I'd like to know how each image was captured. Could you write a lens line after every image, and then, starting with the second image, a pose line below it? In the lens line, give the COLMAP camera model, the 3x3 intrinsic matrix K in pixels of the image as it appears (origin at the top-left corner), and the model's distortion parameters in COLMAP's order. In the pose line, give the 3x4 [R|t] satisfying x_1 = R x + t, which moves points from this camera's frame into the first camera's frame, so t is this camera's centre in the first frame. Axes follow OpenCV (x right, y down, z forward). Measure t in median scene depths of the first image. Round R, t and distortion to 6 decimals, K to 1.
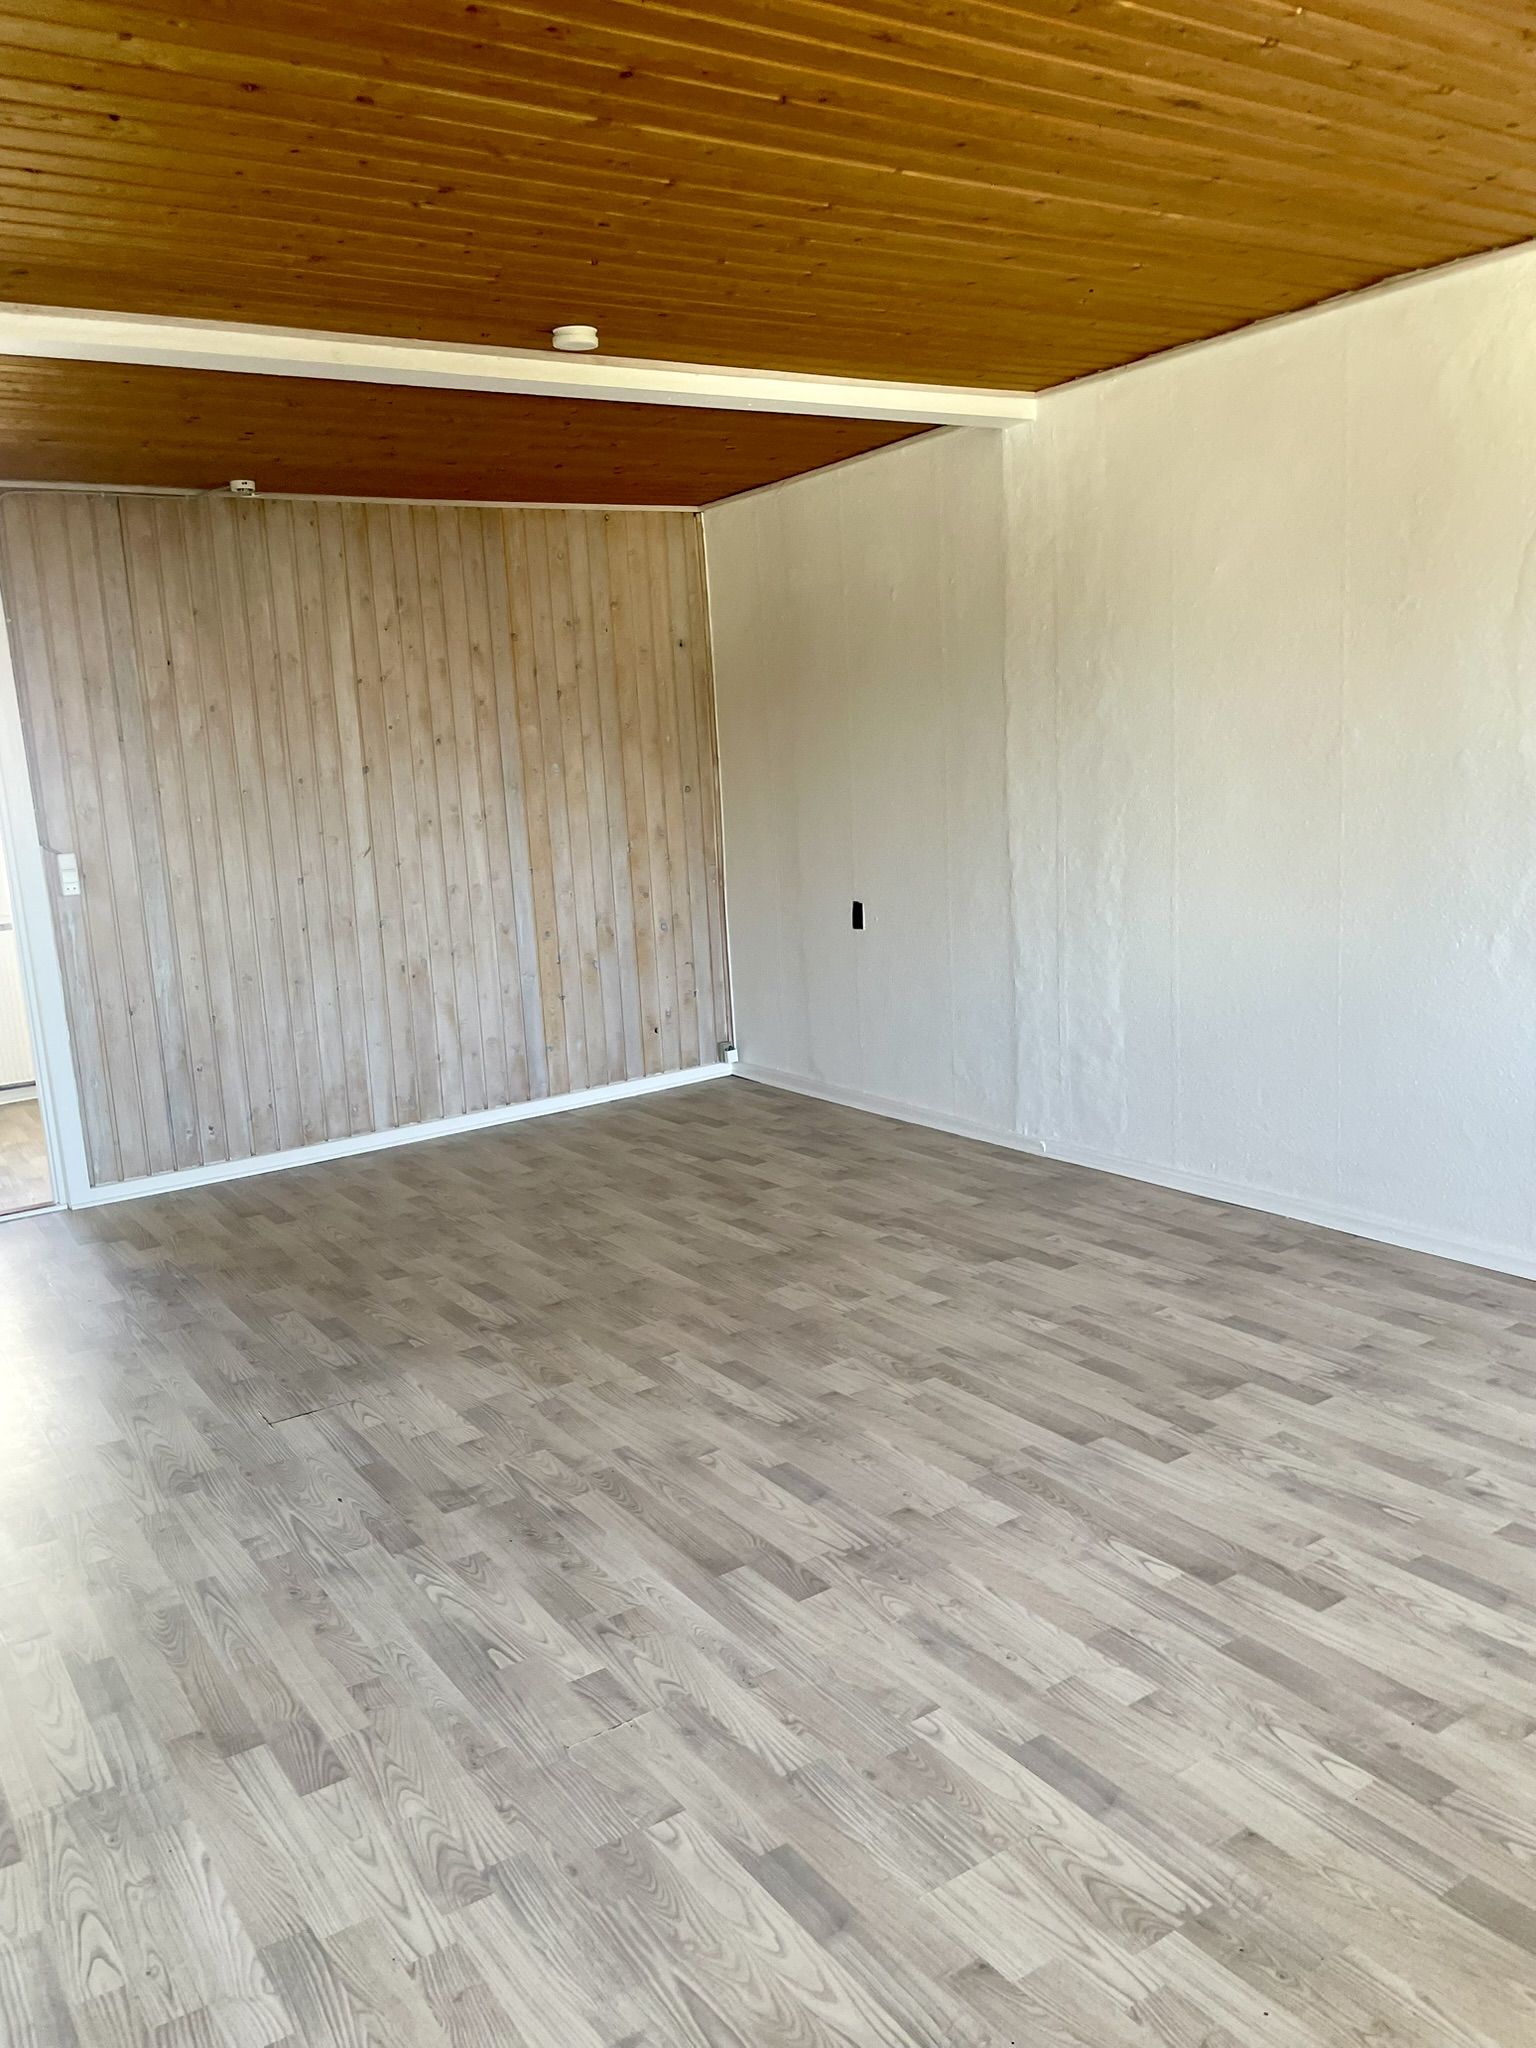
lens RADIAL K [[1586.9, 0, 756.2], [0, 1586.9, 1023.8], [0, 0, 1]] dist [0.047736, -0.005086]
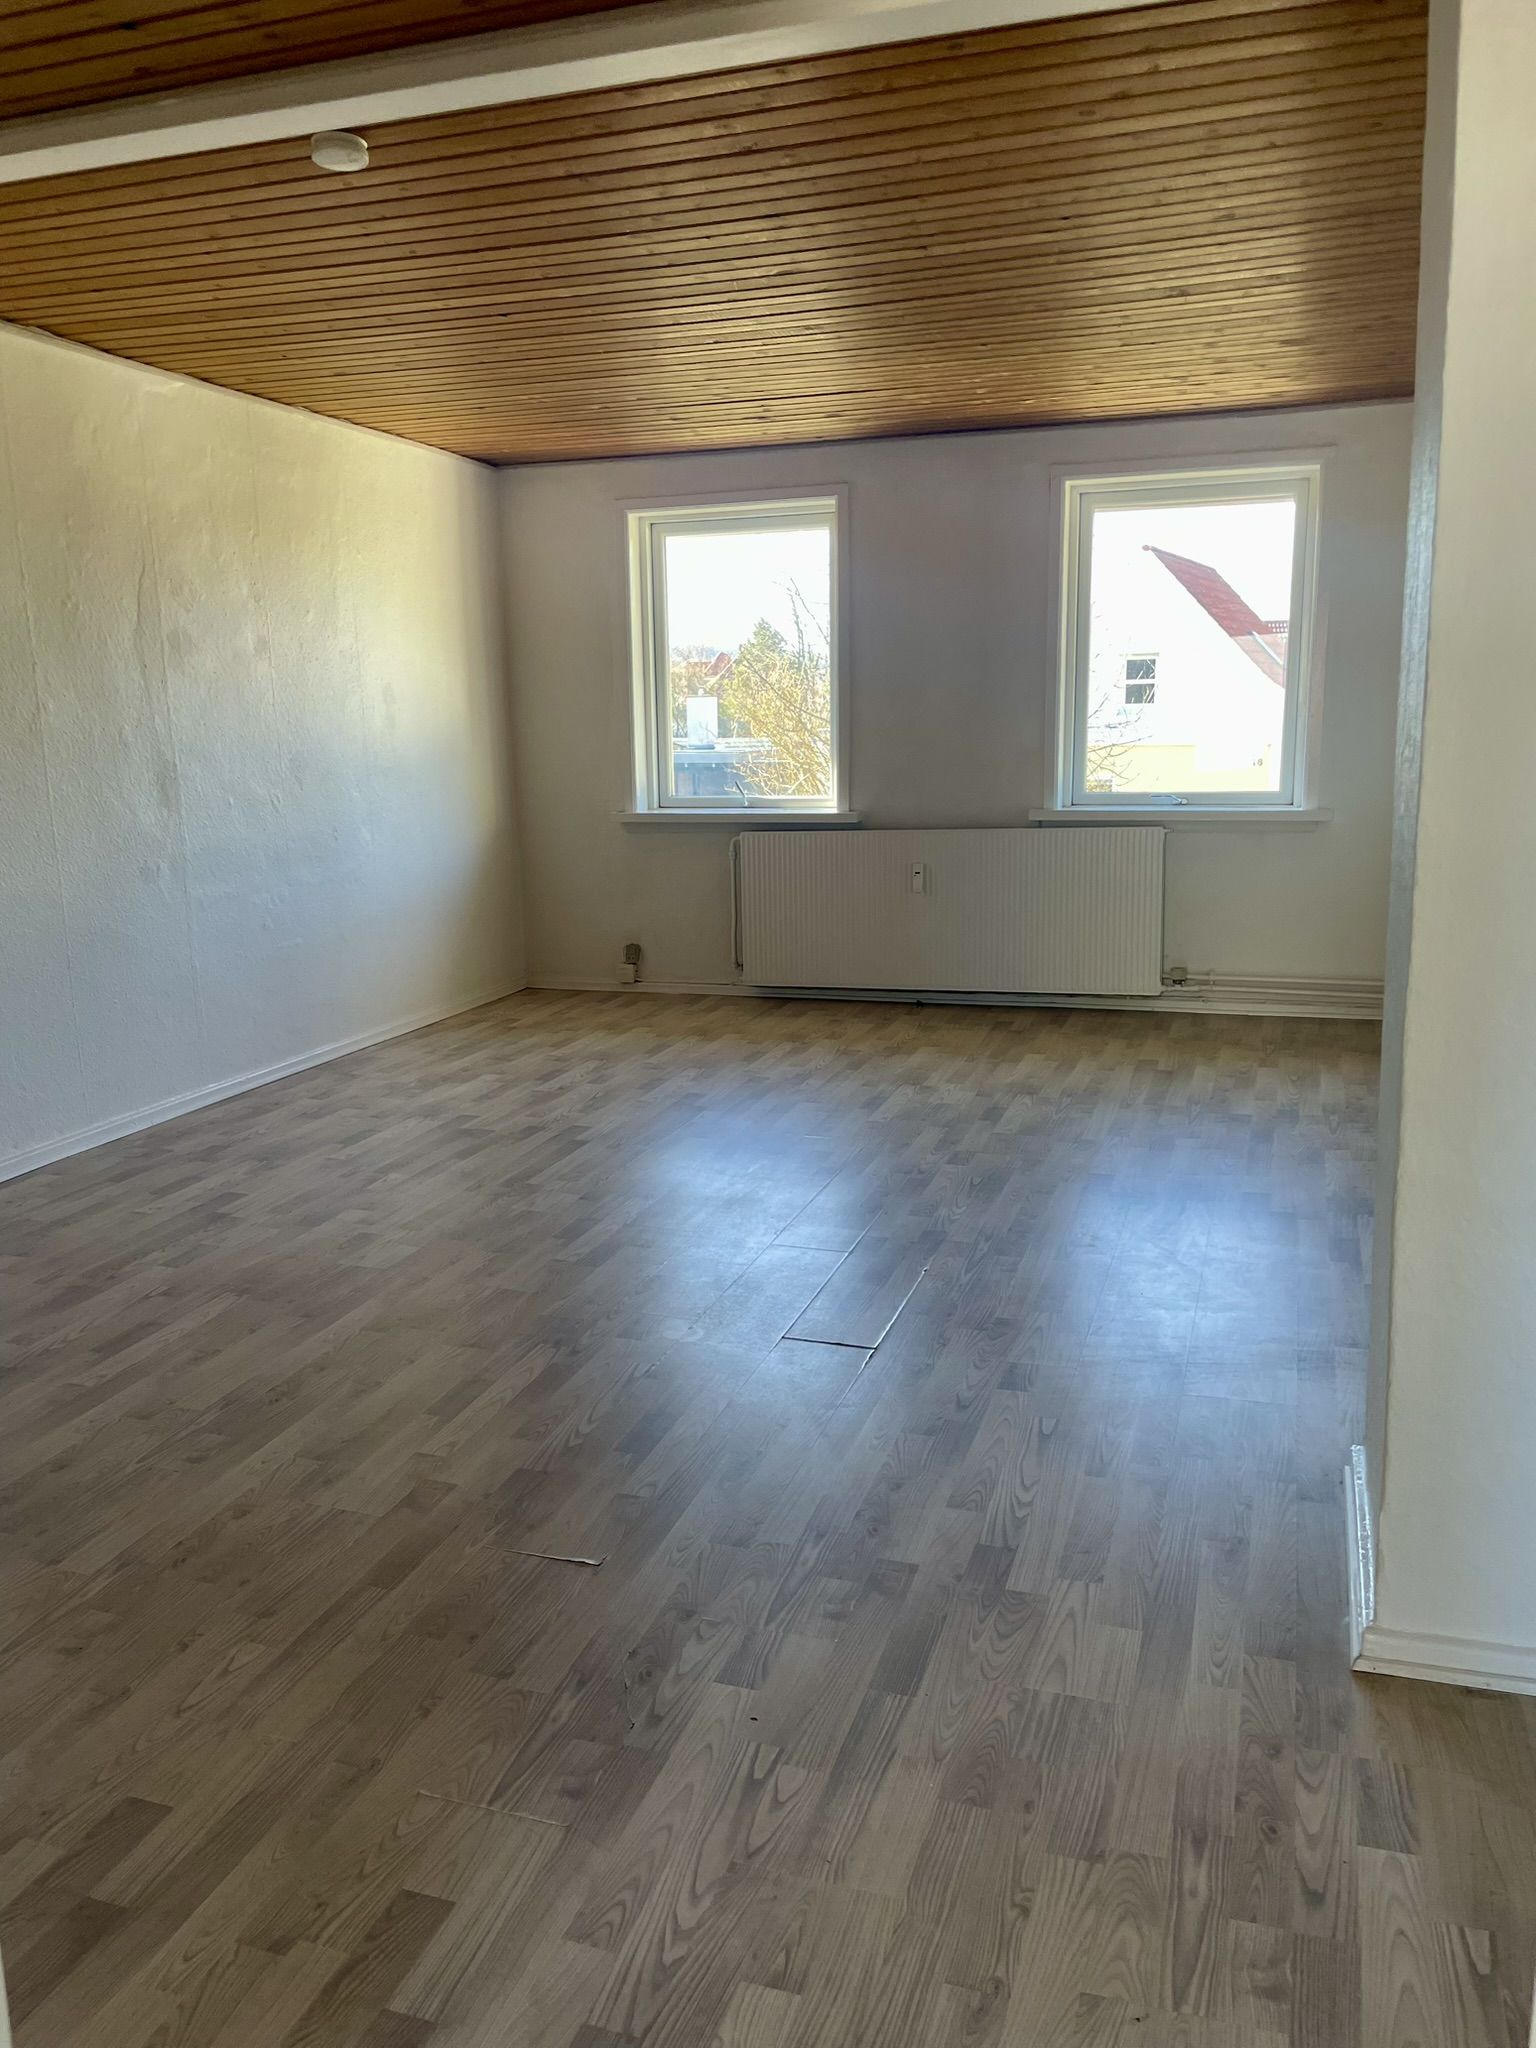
lens RADIAL K [[1586.9, 0, 761.3], [0, 1586.9, 1021.7], [0, 0, 1]] dist [0.047736, -0.005086]
pose [[-0.622247, -0.082264, 0.778487, -0.825442], [0.185469, 0.950656, 0.248704, -0.153612], [-0.760533, 0.299140, -0.576285, 1.291481]]
